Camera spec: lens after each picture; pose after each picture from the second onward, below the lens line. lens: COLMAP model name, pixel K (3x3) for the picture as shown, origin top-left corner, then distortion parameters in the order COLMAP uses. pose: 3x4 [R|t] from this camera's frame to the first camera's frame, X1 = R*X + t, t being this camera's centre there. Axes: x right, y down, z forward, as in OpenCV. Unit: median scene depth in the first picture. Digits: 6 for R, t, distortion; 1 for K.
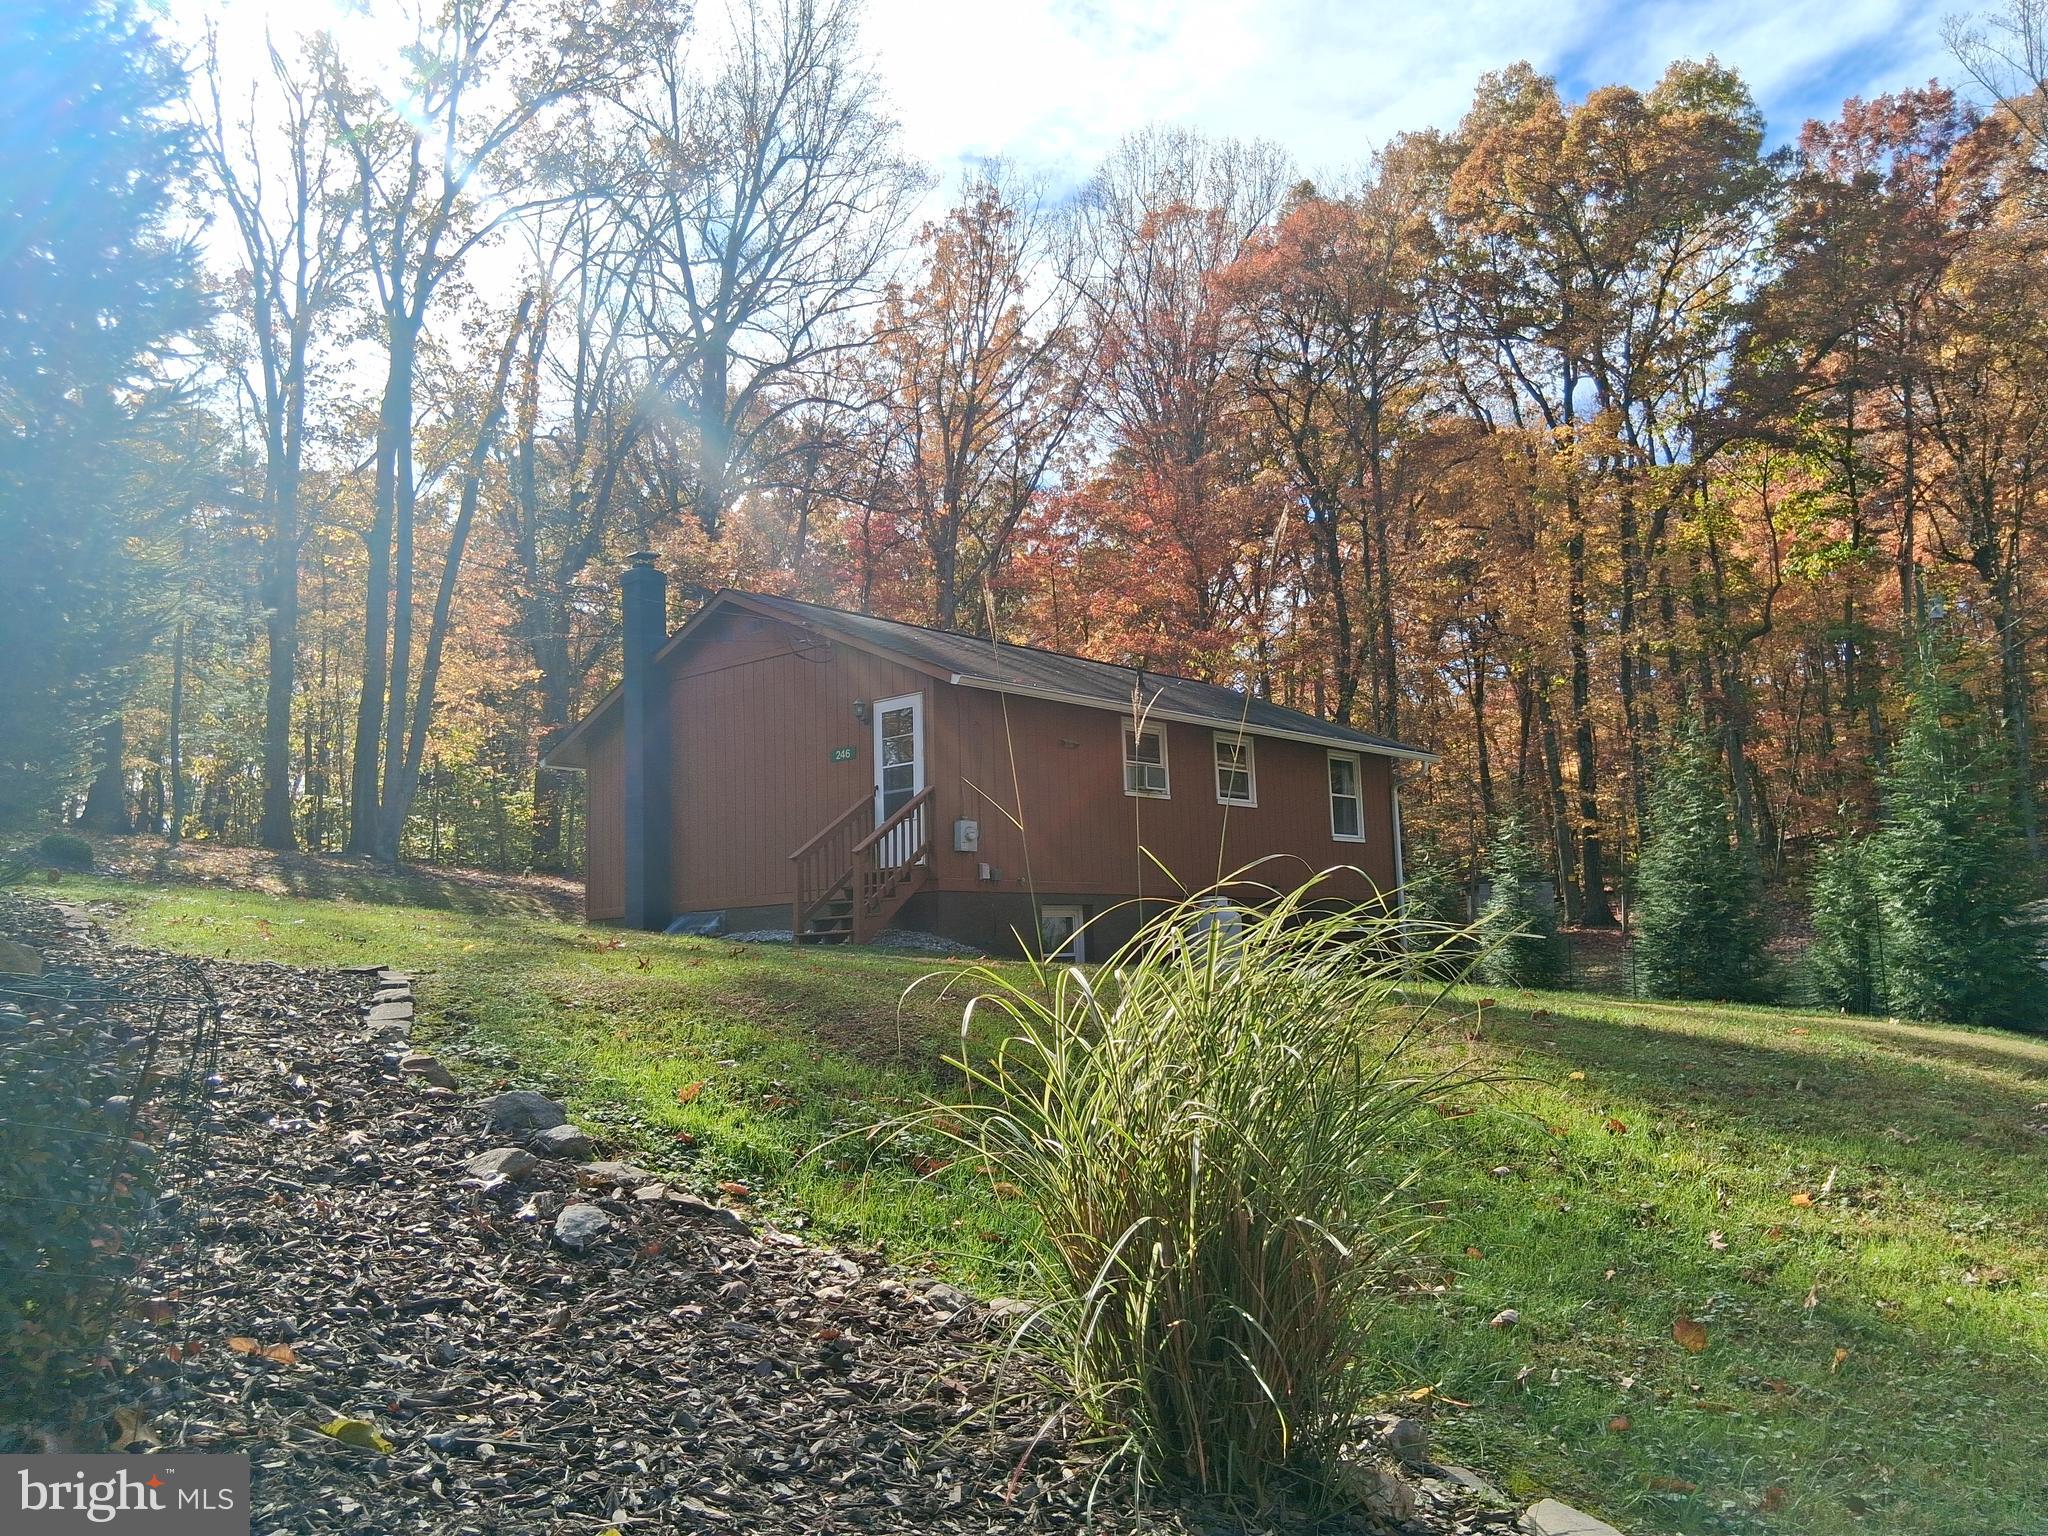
lens RADIAL K [[1559.9, 0, 1024.5], [0, 1559.9, 747.2], [0, 0, 1]] dist [0.125266, -0.206017]
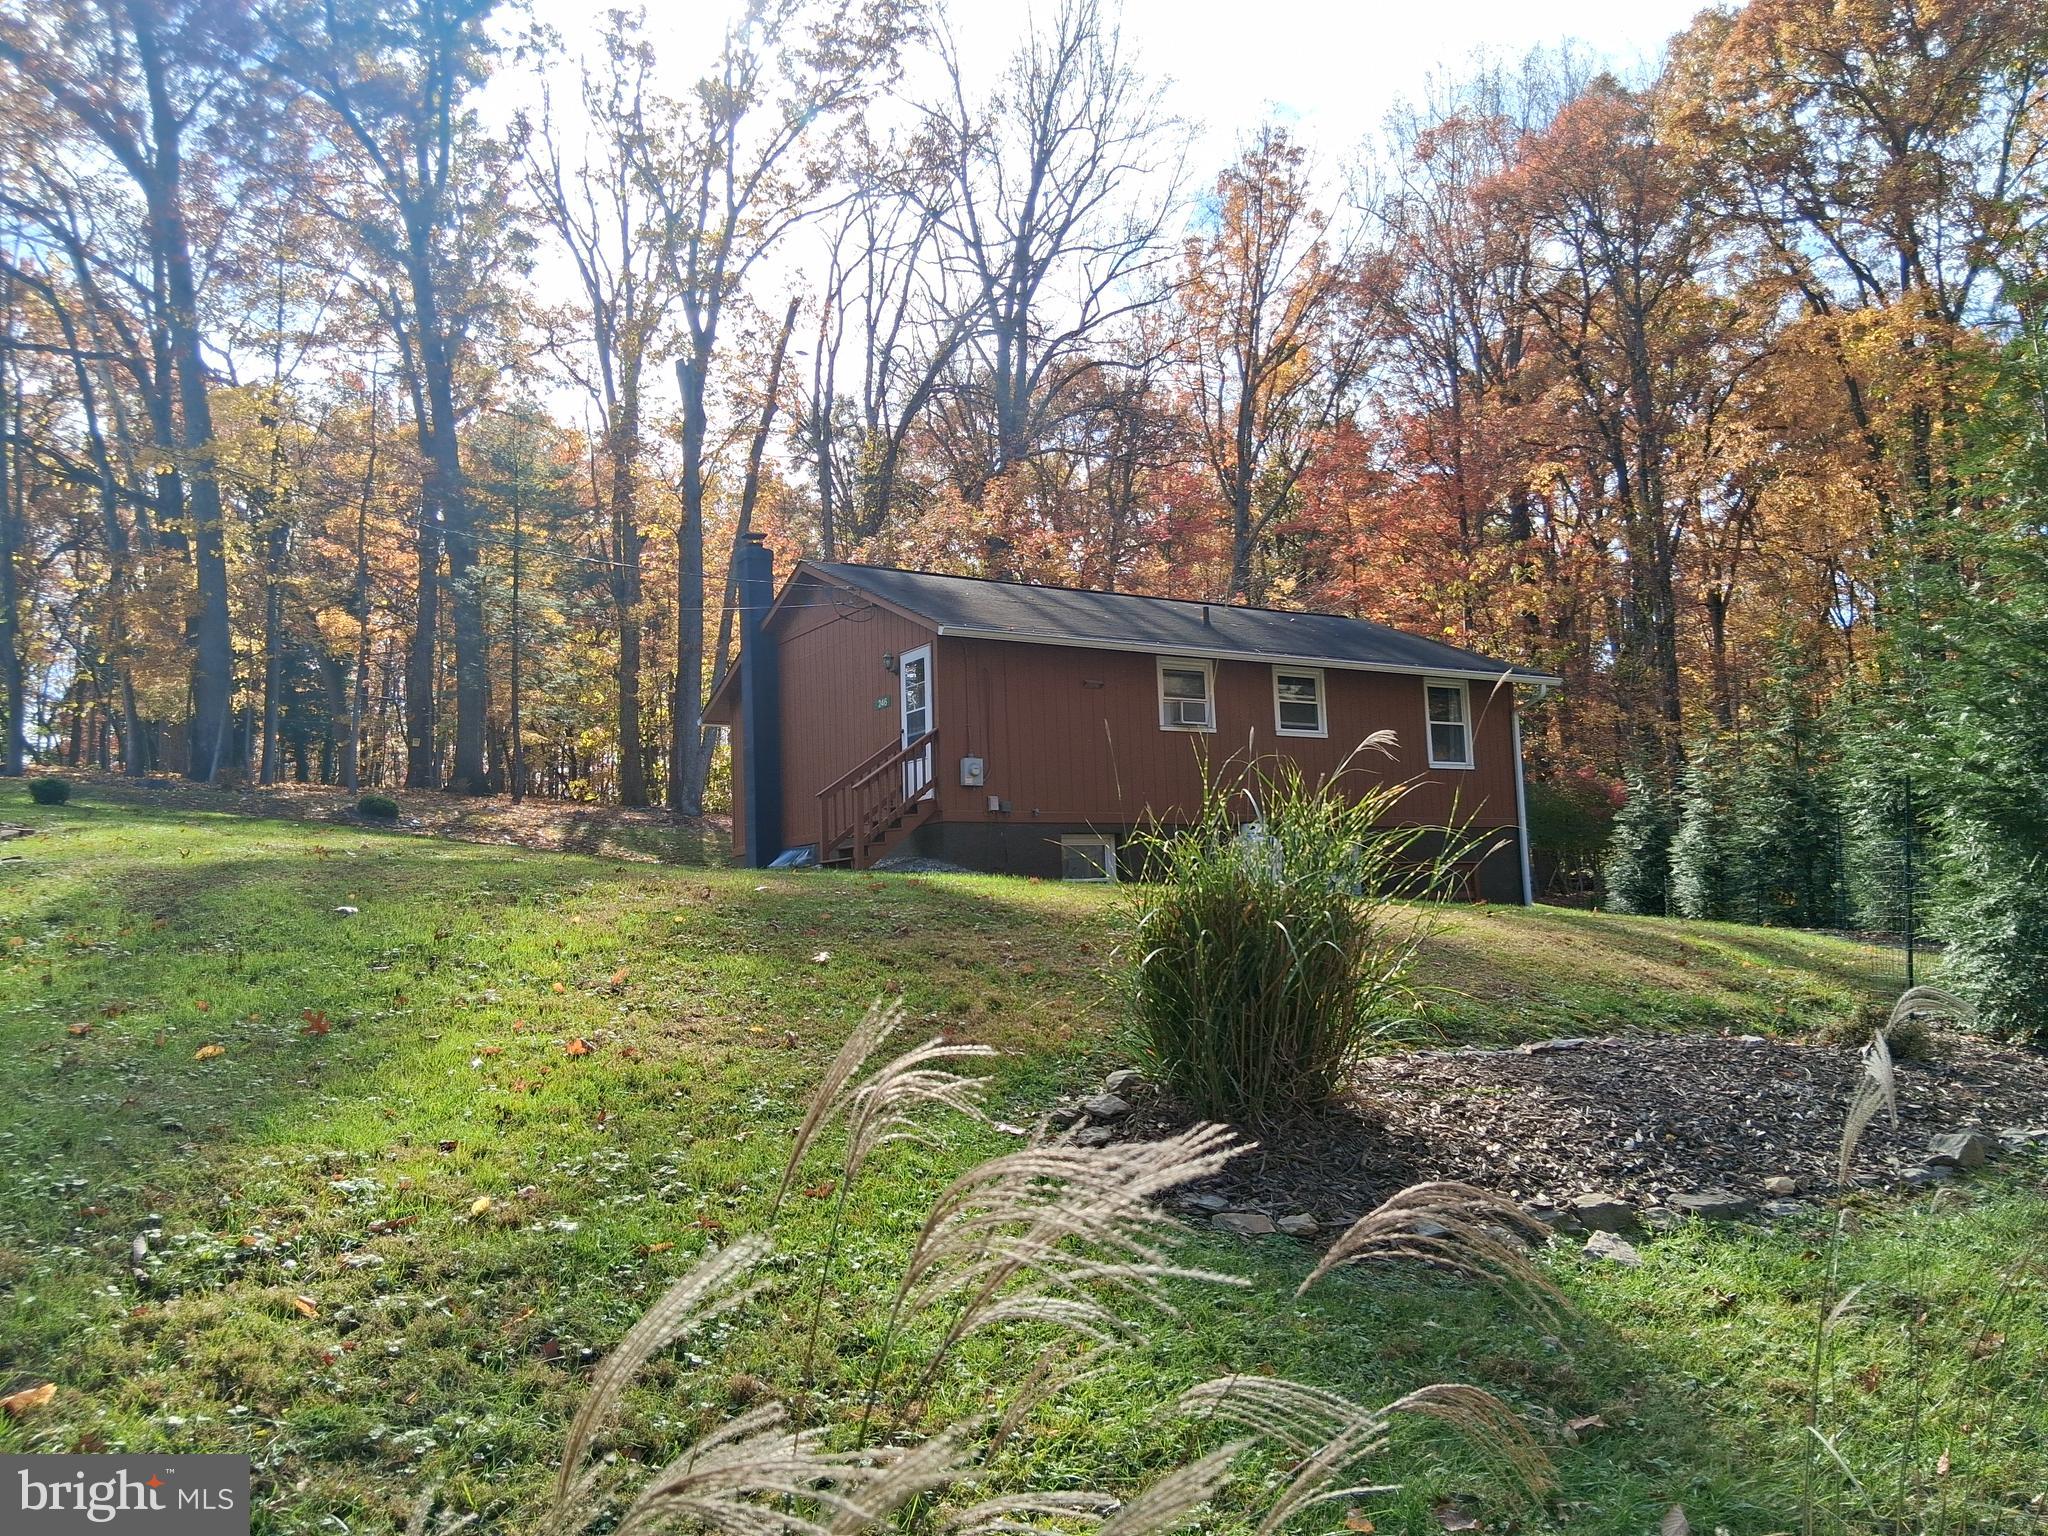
lens RADIAL K [[1559.9, 0, 1024.5], [0, 1559.9, 747.2], [0, 0, 1]] dist [0.125266, -0.206017]
pose [[0.960297, -0.035098, -0.276765, 0.121982], [0.043300, 0.998784, 0.023579, 0.006070], [0.275600, -0.034627, 0.960648, -0.020205]]
